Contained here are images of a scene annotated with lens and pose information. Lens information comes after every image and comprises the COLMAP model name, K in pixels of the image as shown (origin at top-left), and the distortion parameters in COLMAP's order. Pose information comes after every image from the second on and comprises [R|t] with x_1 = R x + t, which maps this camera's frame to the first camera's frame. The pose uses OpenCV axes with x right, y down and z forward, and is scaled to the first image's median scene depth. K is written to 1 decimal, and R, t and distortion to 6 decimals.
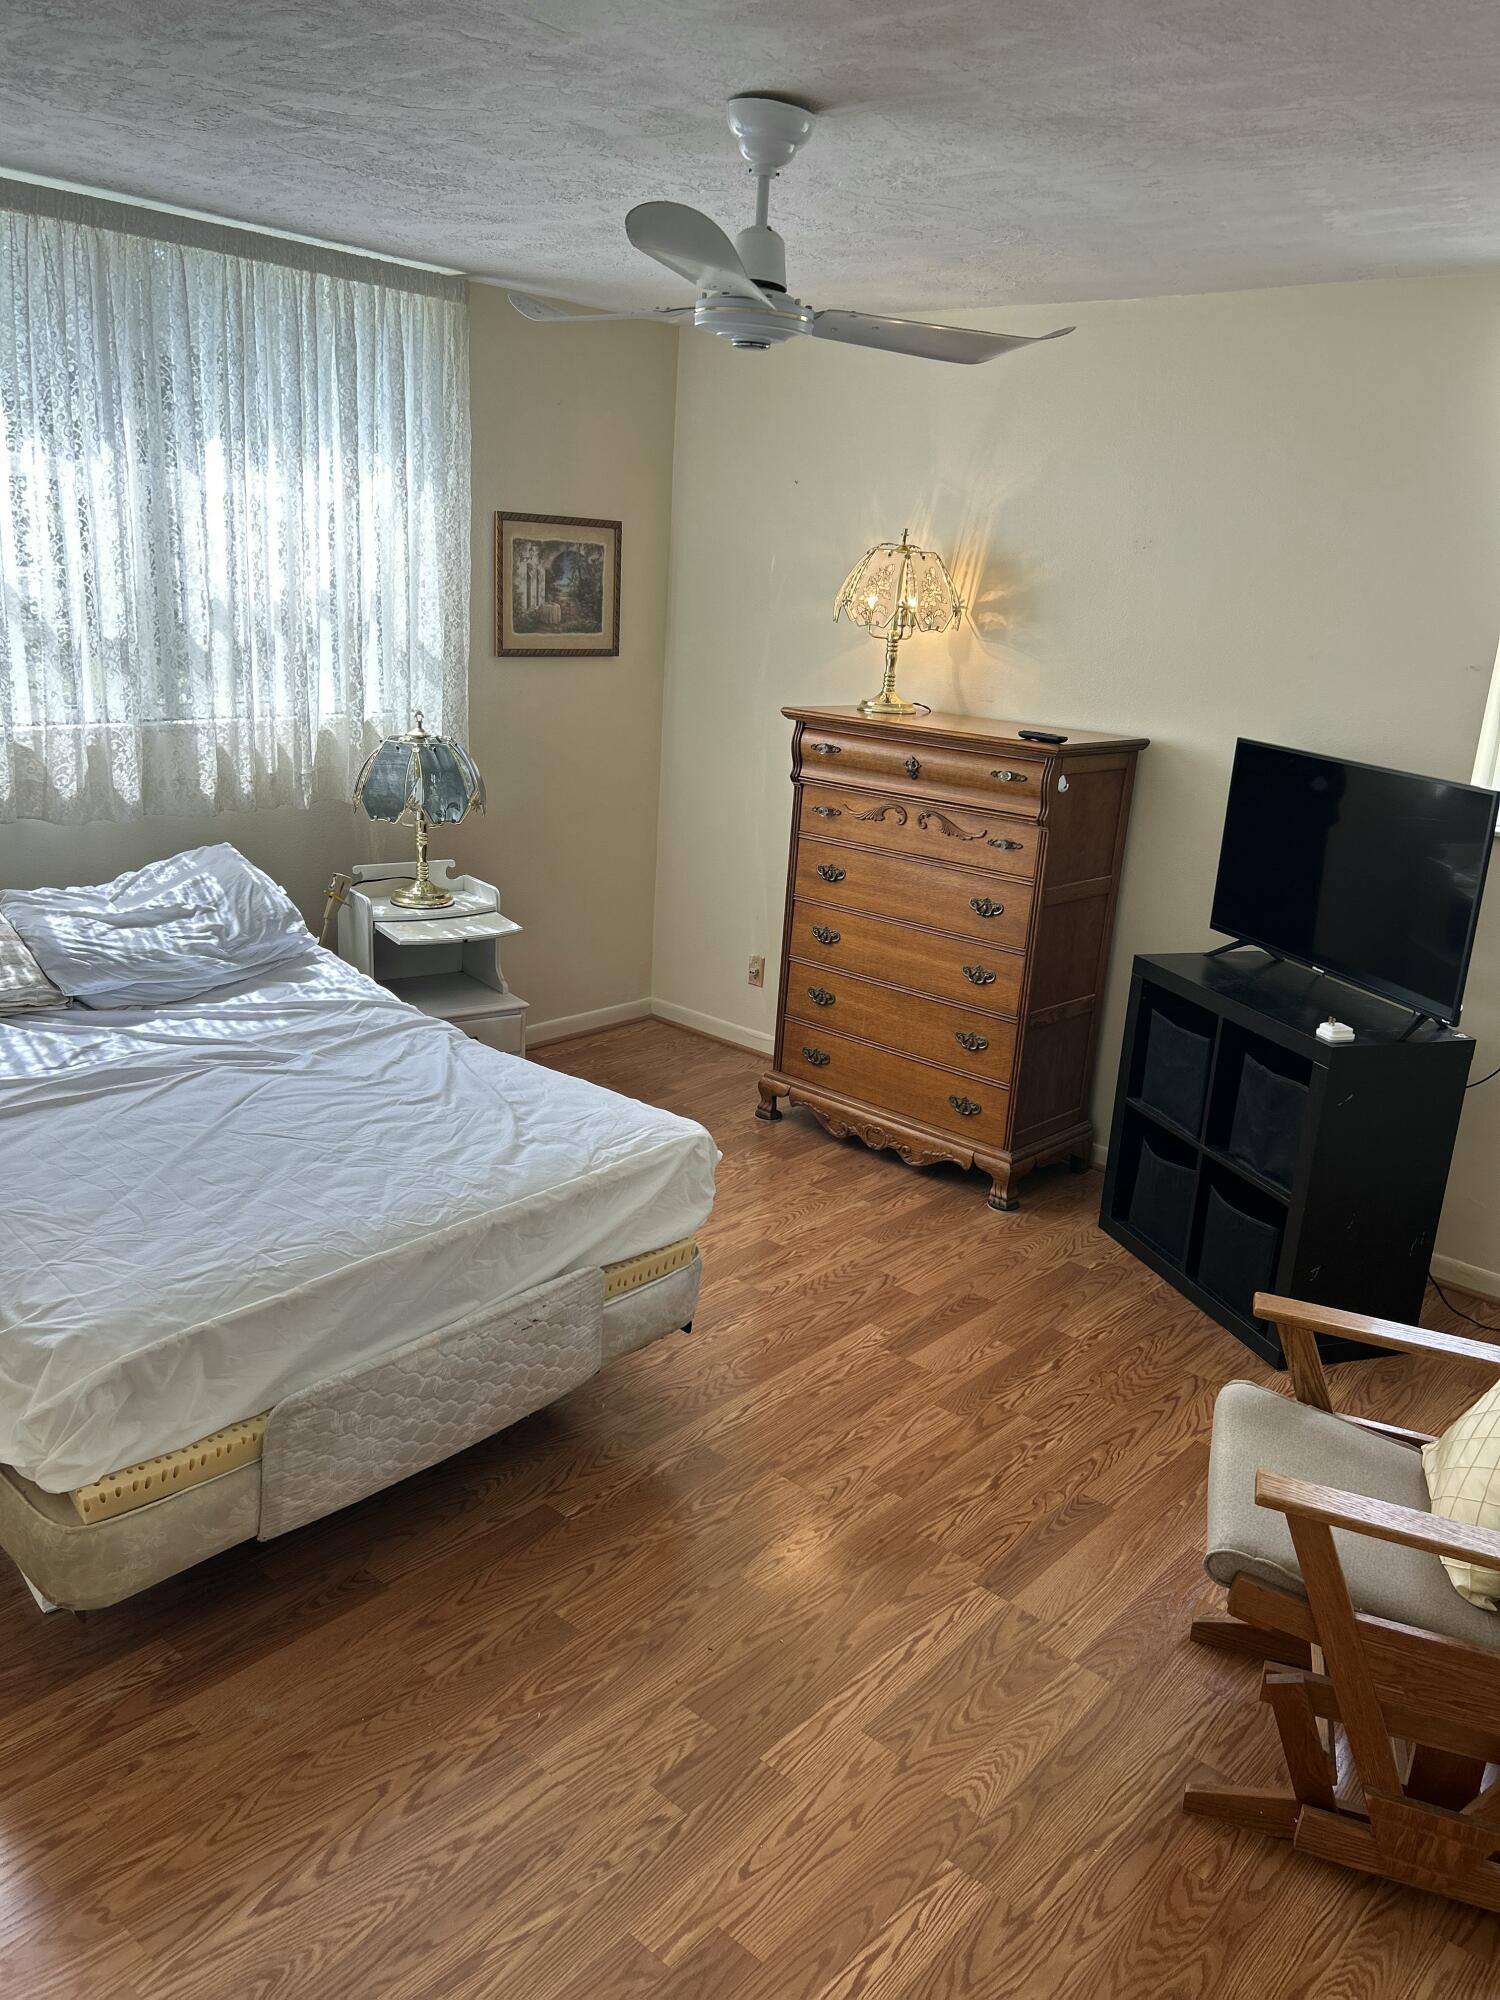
lens RADIAL K [[1519.0, 0, 753.6], [0, 1519.0, 1004.7], [0, 0, 1]] dist [0.055680, -0.056751]
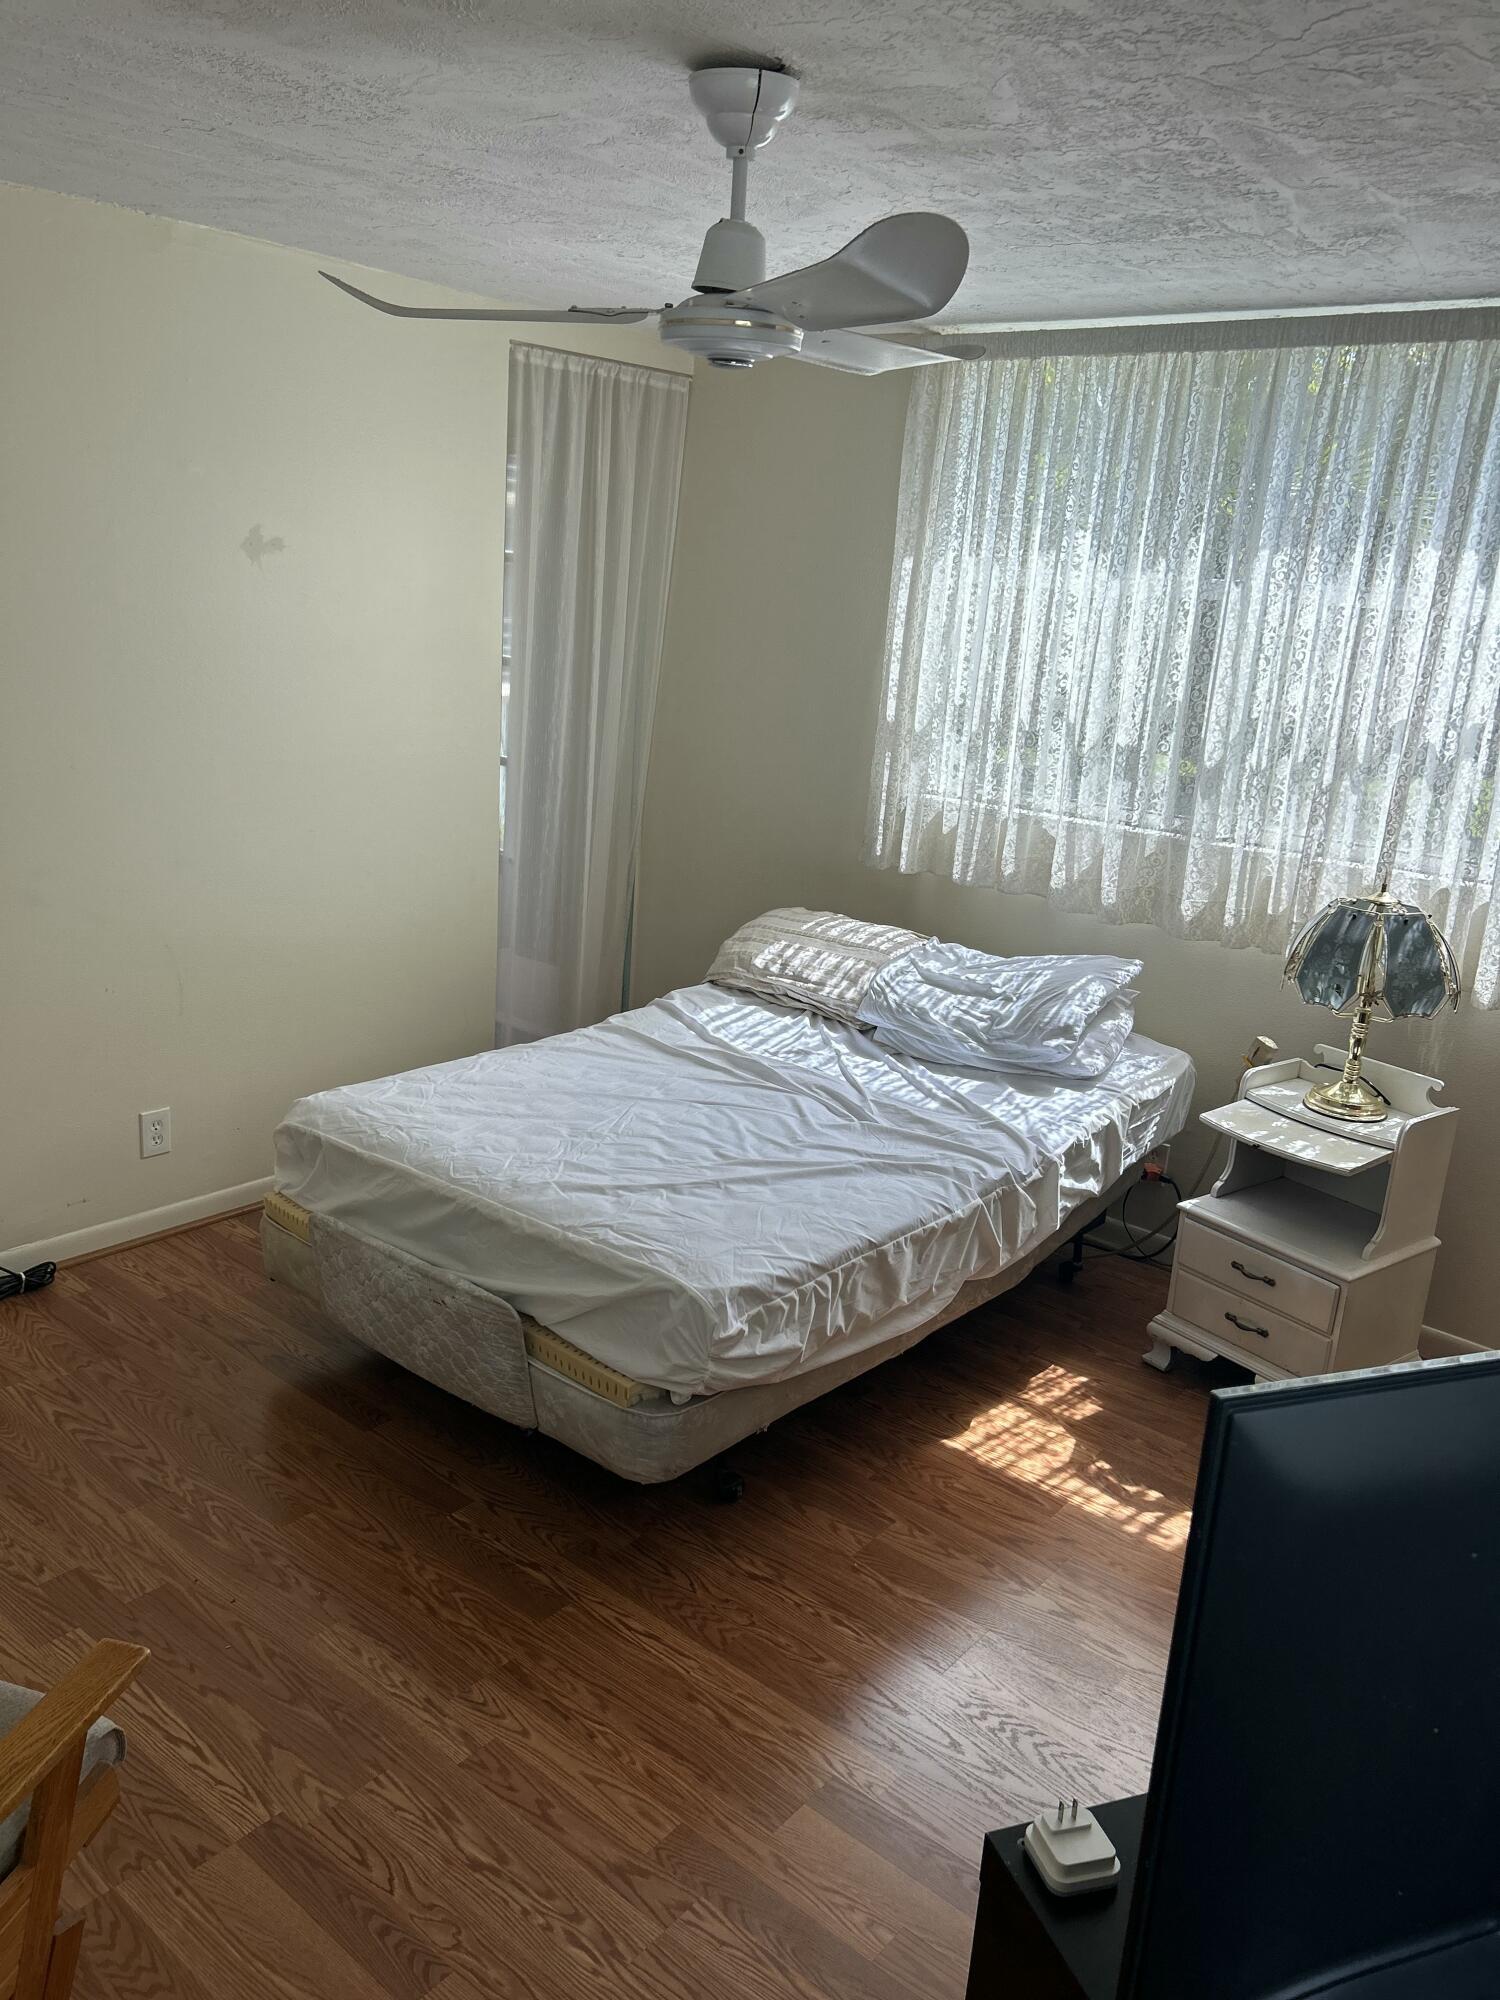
lens RADIAL K [[1519.0, 0, 752.0], [0, 1519.0, 996.9], [0, 0, 1]] dist [0.055680, -0.056751]
pose [[0.031547, 0.211371, -0.976897, 0.671290], [-0.342672, 0.920434, 0.188089, -0.207917], [0.938925, 0.328822, 0.101468, 0.782858]]
